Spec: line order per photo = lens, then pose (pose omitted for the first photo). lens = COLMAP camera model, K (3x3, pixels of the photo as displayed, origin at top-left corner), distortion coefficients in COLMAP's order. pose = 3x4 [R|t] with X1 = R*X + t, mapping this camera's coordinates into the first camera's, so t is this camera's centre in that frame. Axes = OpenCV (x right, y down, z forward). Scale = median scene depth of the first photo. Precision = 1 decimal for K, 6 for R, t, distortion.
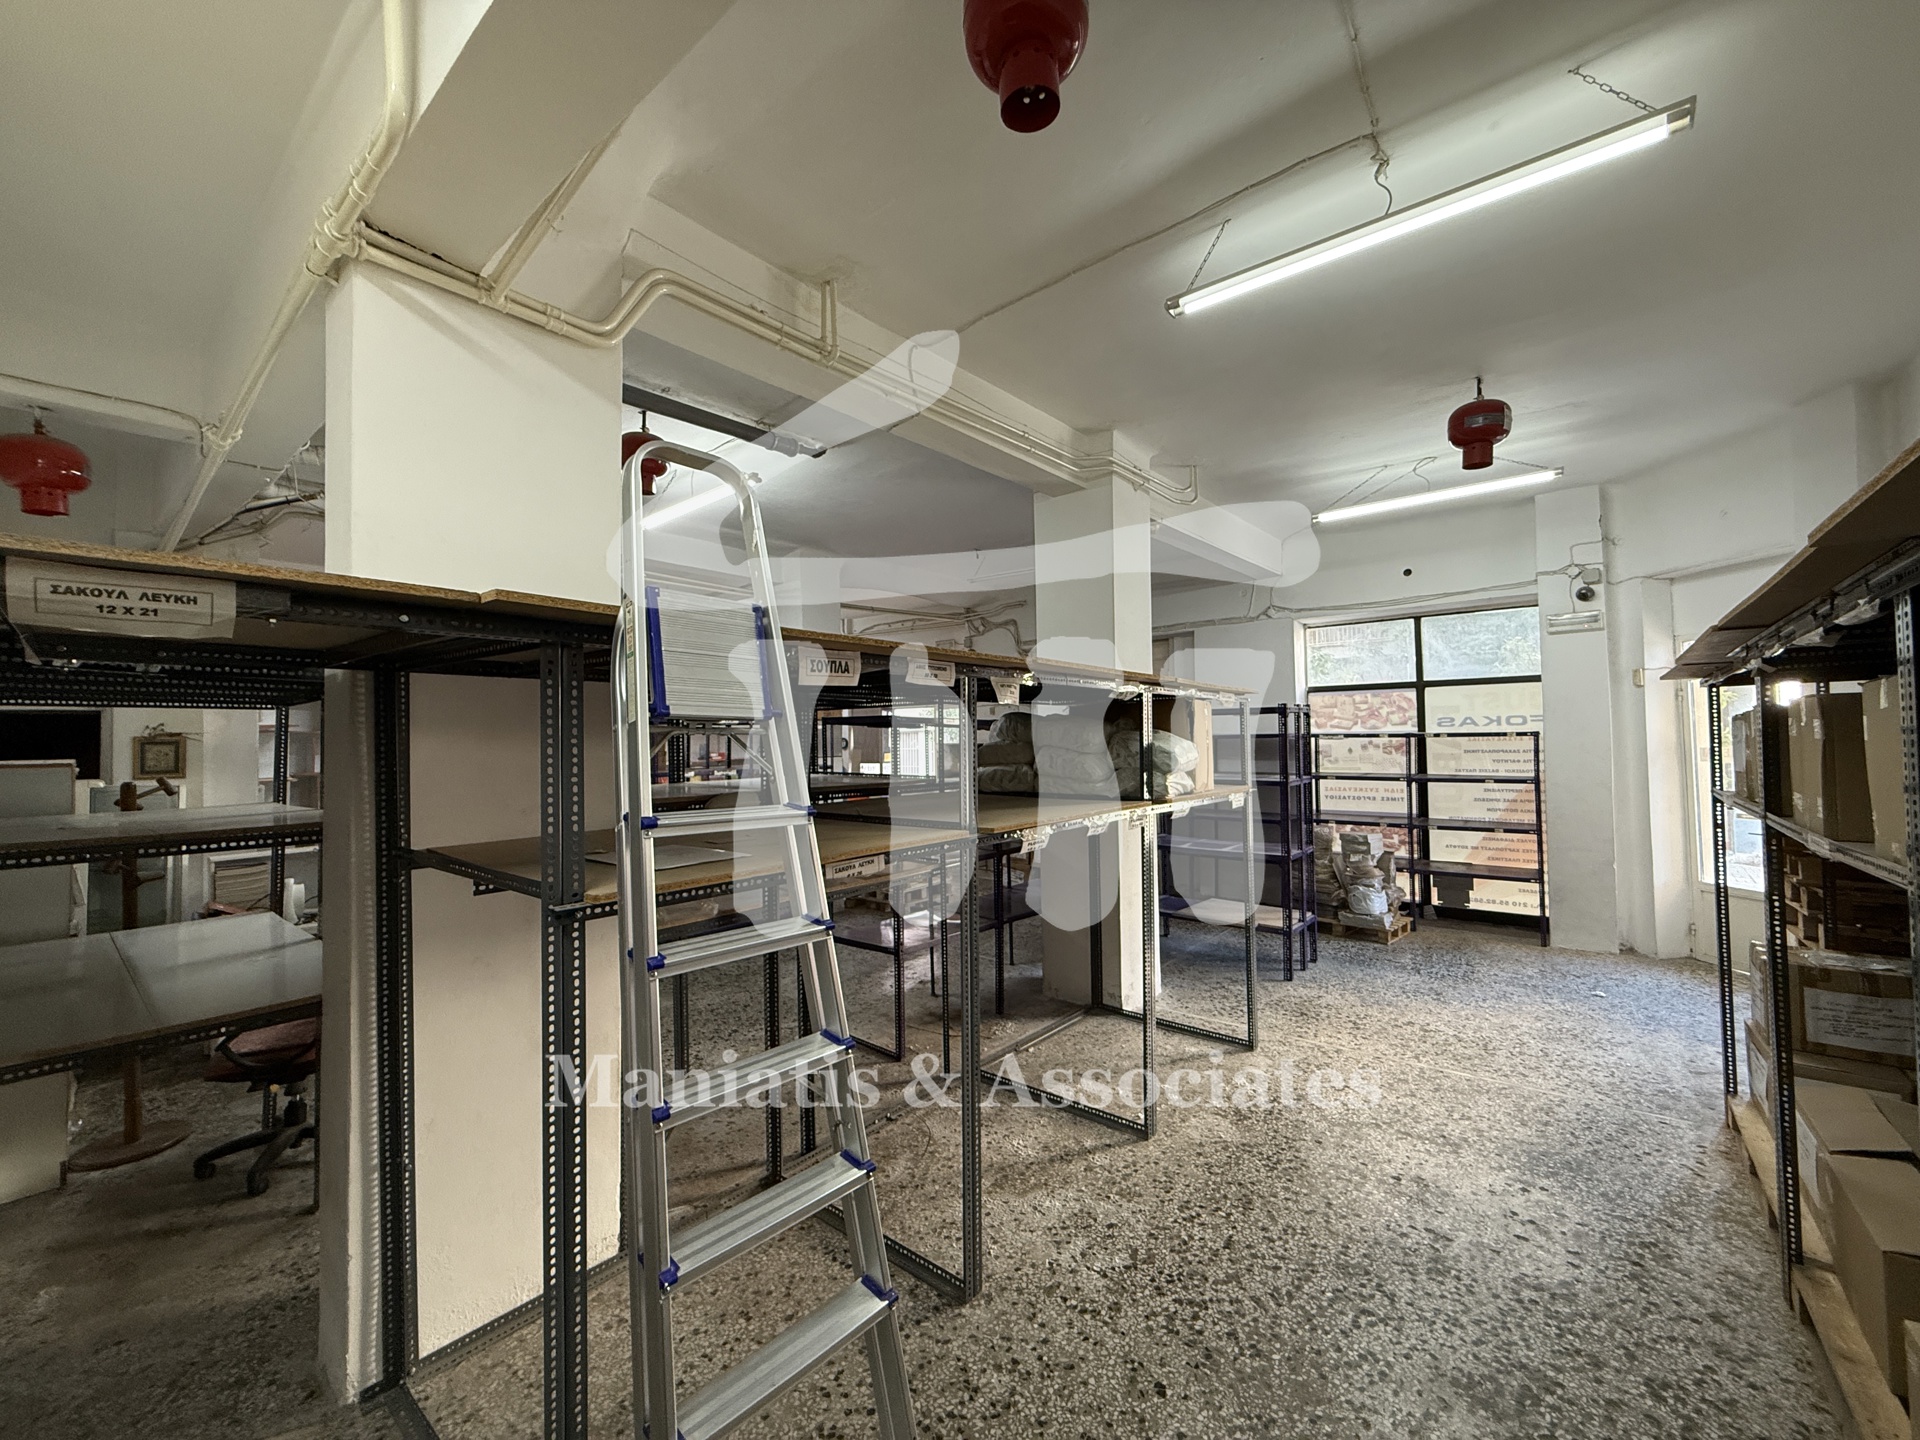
lens RADIAL K [[767.1, 0, 953.7], [0, 767.1, 720.0], [0, 0, 1]] dist [-0.000646, -0.000012]
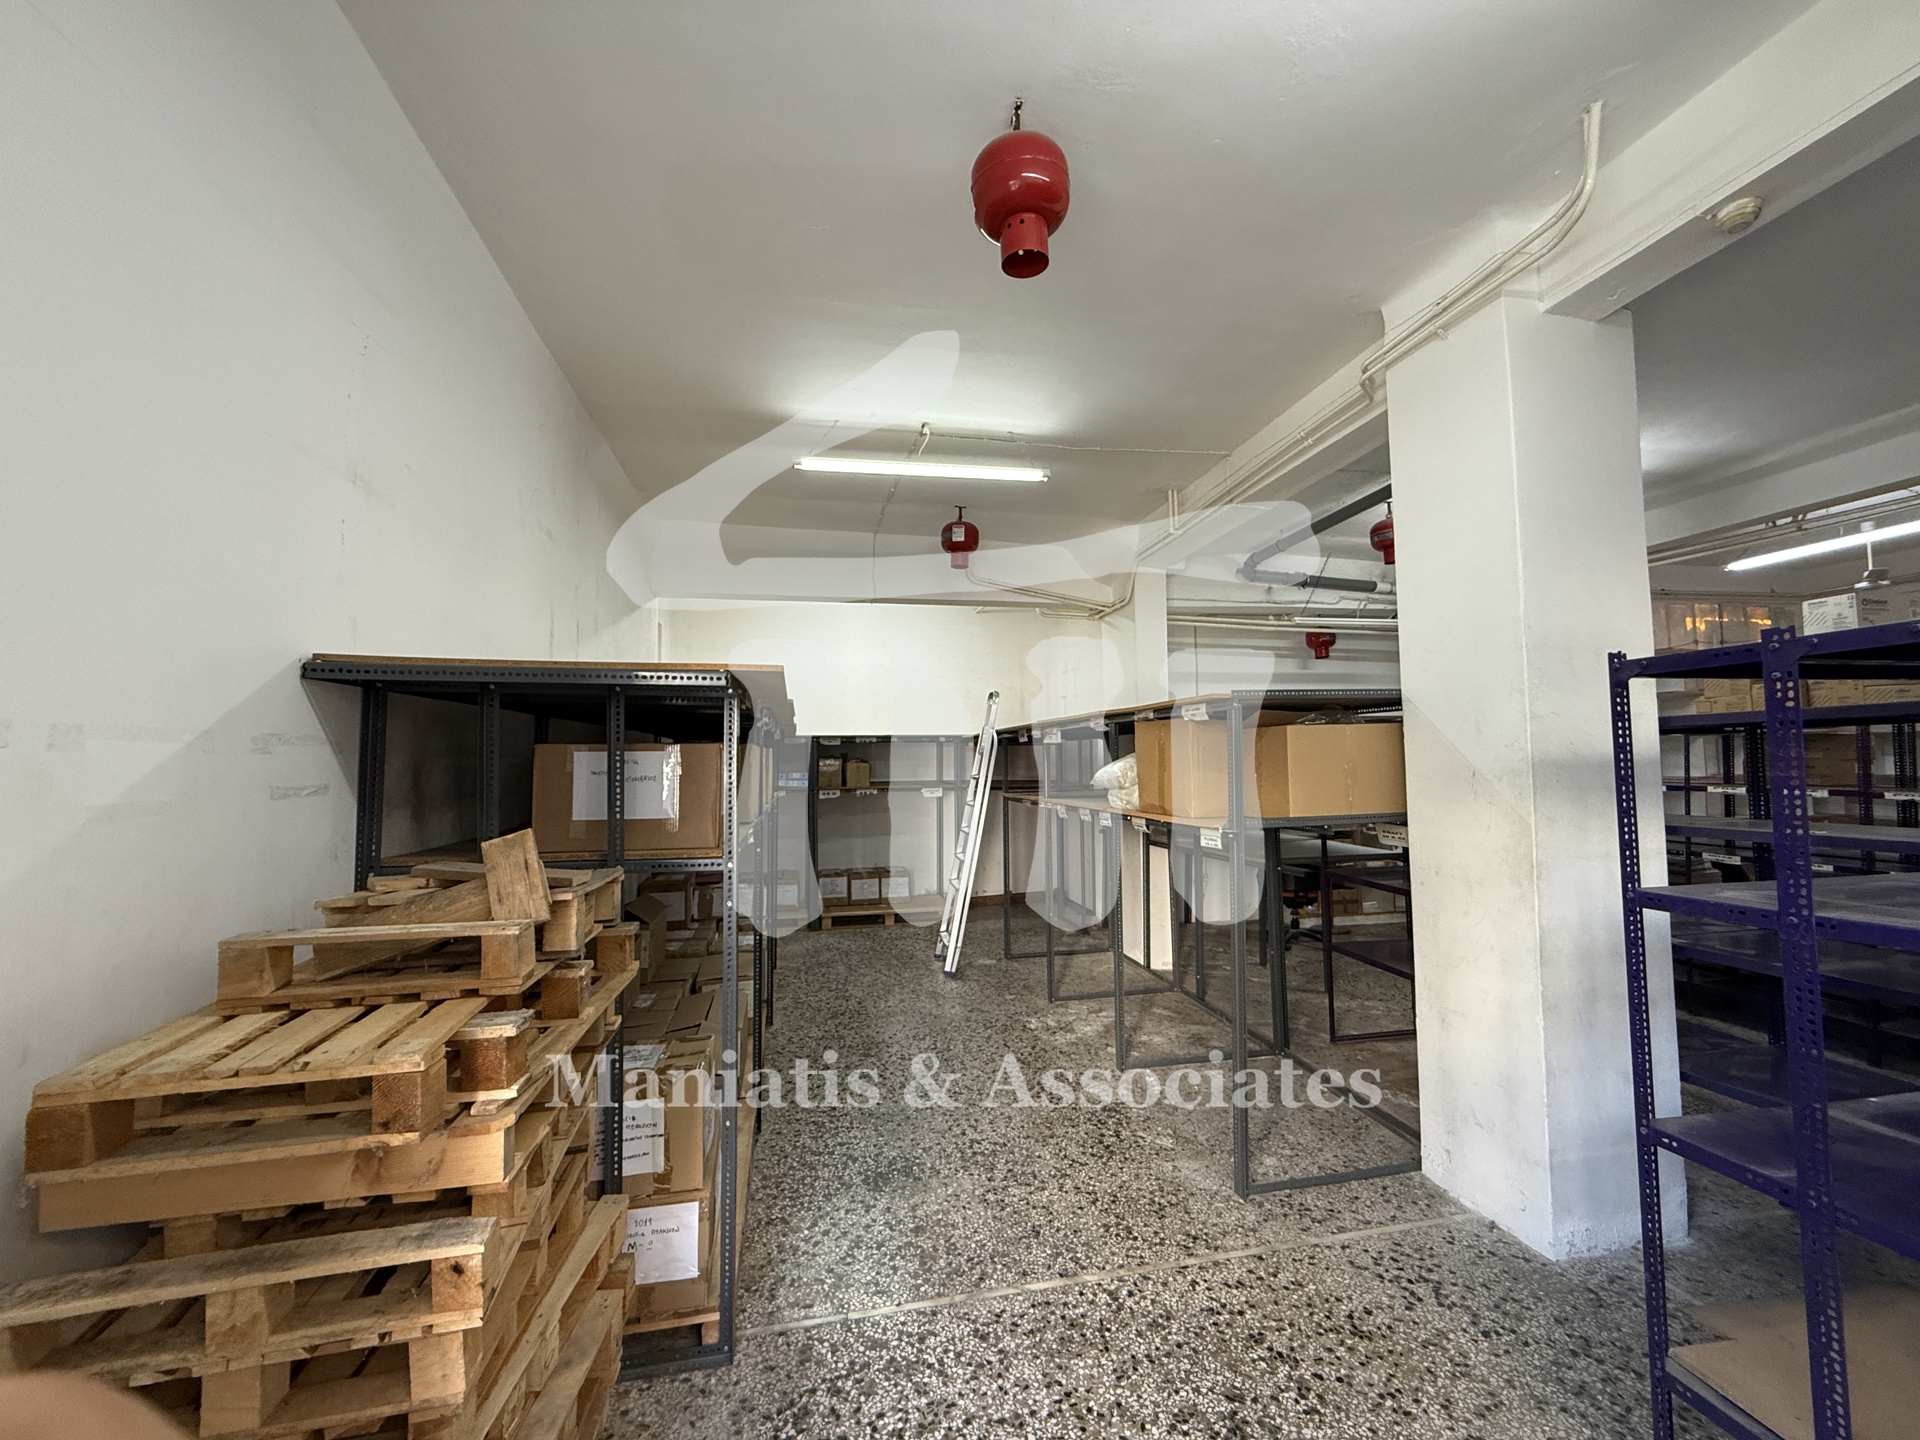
lens RADIAL K [[767.1, 0, 953.7], [0, 767.1, 720.0], [0, 0, 1]] dist [-0.000646, -0.000012]
pose [[-0.629499, -0.021077, -0.776715, 1.134284], [0.041151, 0.997325, -0.060415, 0.019972], [0.775911, -0.069993, -0.626947, 1.283941]]
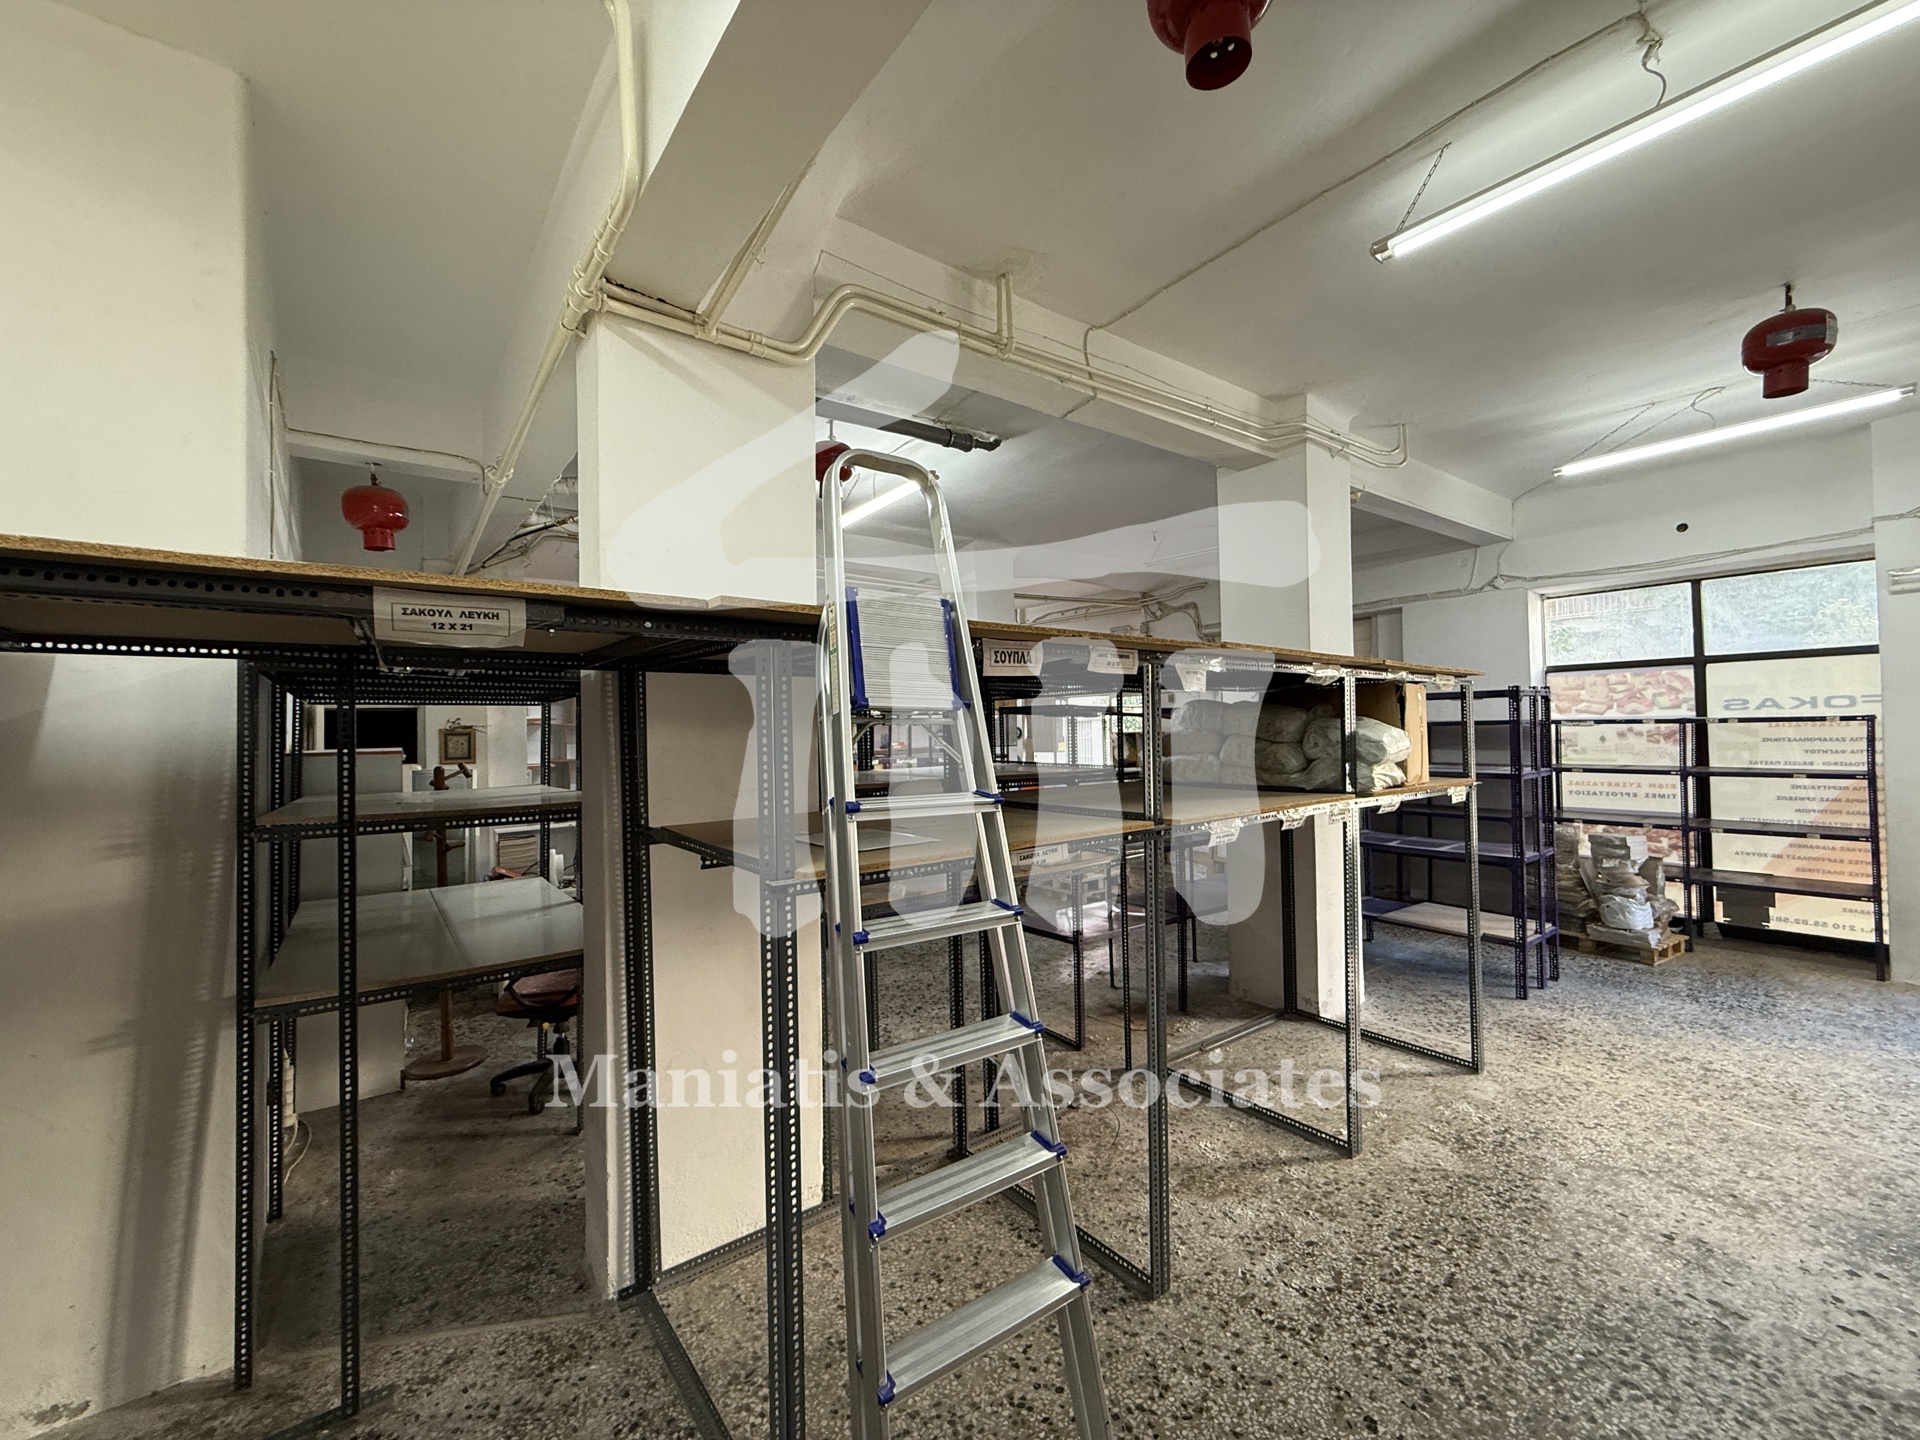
lens RADIAL K [[766.8, 0, 953.1], [0, 766.8, 720.4], [0, 0, 1]] dist [-0.001942, 0.000642]
pose [[0.974906, -0.006872, -0.222511, -0.006079], [0.010124, 0.999858, 0.013476, -0.000262], [0.222386, -0.015391, 0.974837, -0.003804]]
